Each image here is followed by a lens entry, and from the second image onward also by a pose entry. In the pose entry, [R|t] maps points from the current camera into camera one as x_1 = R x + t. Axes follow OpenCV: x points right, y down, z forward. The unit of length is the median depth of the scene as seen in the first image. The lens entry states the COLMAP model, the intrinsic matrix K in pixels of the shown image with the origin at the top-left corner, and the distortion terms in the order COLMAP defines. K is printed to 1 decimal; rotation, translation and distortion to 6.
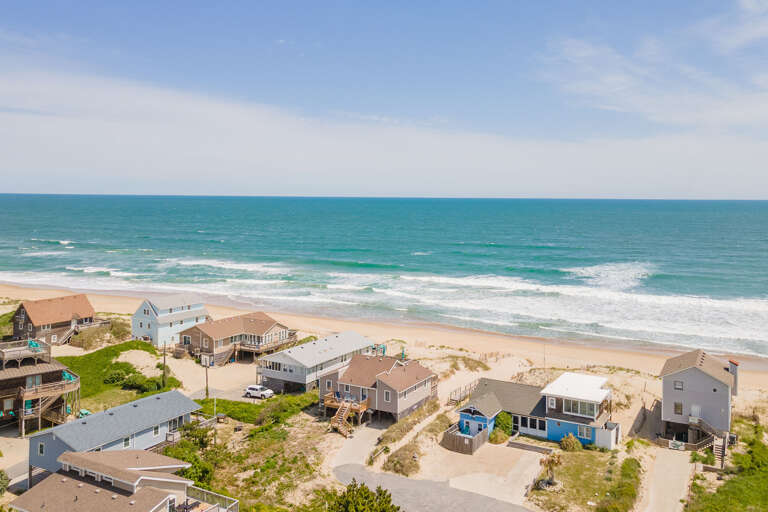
lens RADIAL K [[670.1, 0, 380.6], [0, 670.1, 206.1], [0, 0, 1]] dist [0.030835, 0.012146]
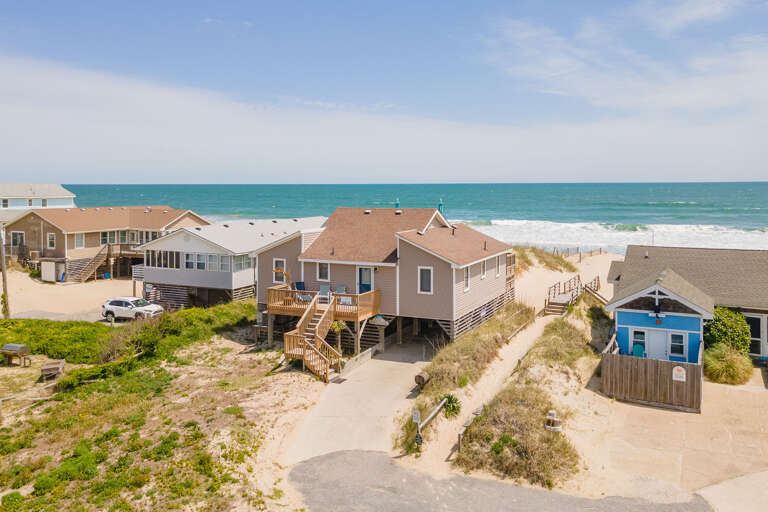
lens RADIAL K [[670.1, 0, 380.6], [0, 670.1, 206.1], [0, 0, 1]] dist [0.030835, 0.012146]
pose [[0.997741, -0.015294, 0.065417, -0.042790], [0.014064, 0.999716, 0.019231, 0.234423], [-0.065692, -0.018267, 0.997673, 0.613887]]
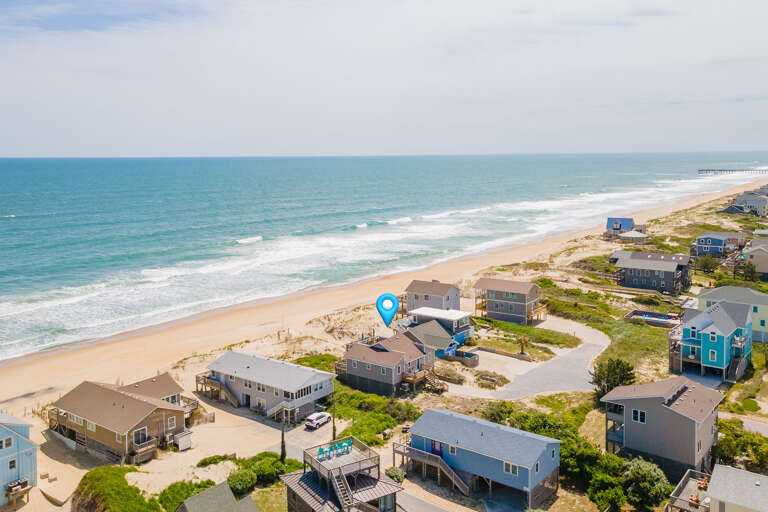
lens RADIAL K [[670.1, 0, 380.6], [0, 670.1, 206.1], [0, 0, 1]] dist [0.030835, 0.012146]
pose [[0.131162, -0.080768, 0.988065, -1.306207], [0.020392, 0.996685, 0.078765, -0.120323], [-0.991151, 0.009818, 0.132374, 0.932464]]
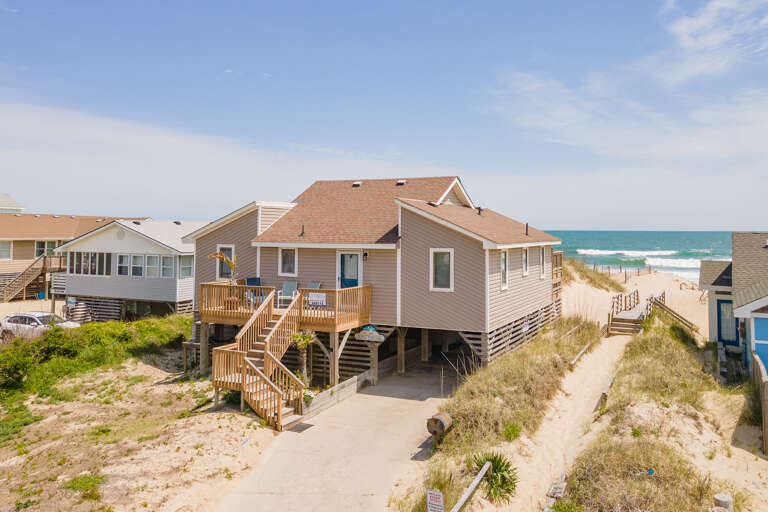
lens RADIAL K [[670.1, 0, 380.6], [0, 670.1, 206.1], [0, 0, 1]] dist [0.030835, 0.012146]
pose [[0.998191, -0.003078, 0.060045, -0.029320], [0.006095, 0.998724, -0.050133, 0.275644], [-0.059815, 0.050408, 0.996936, 0.755450]]
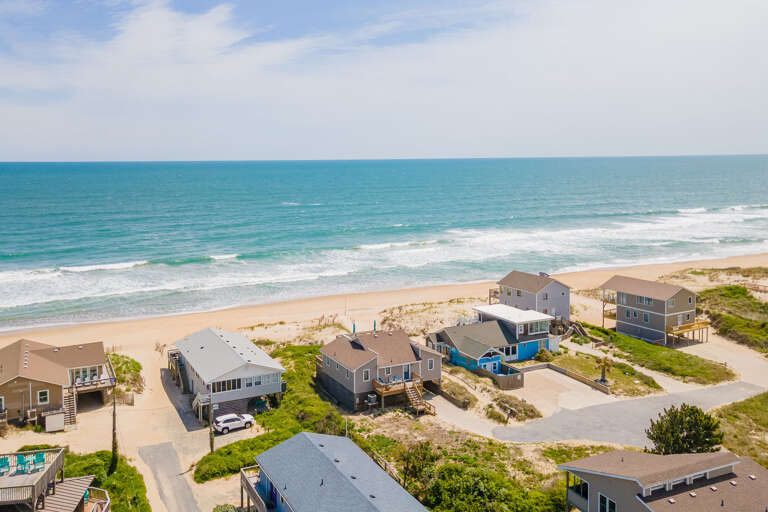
lens RADIAL K [[670.1, 0, 380.6], [0, 670.1, 206.1], [0, 0, 1]] dist [0.030835, 0.012146]
pose [[0.544960, -0.069788, 0.835553, -0.840262], [0.025230, 0.997444, 0.066855, -0.013191], [-0.838082, -0.015352, 0.545328, 0.542297]]
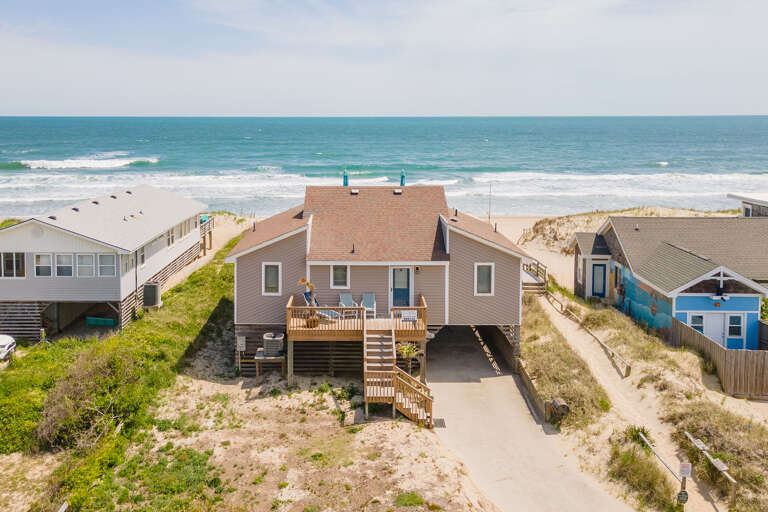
lens RADIAL K [[754.7, 0, 346.2], [0, 754.7, 168.8], [0, 0, 1]] dist [0.012721, 0.019894]
pose [[0.875705, -0.043528, 0.480881, -0.227440], [0.016751, 0.998068, 0.059837, 0.209268], [-0.482556, -0.044344, 0.874742, 0.724049]]
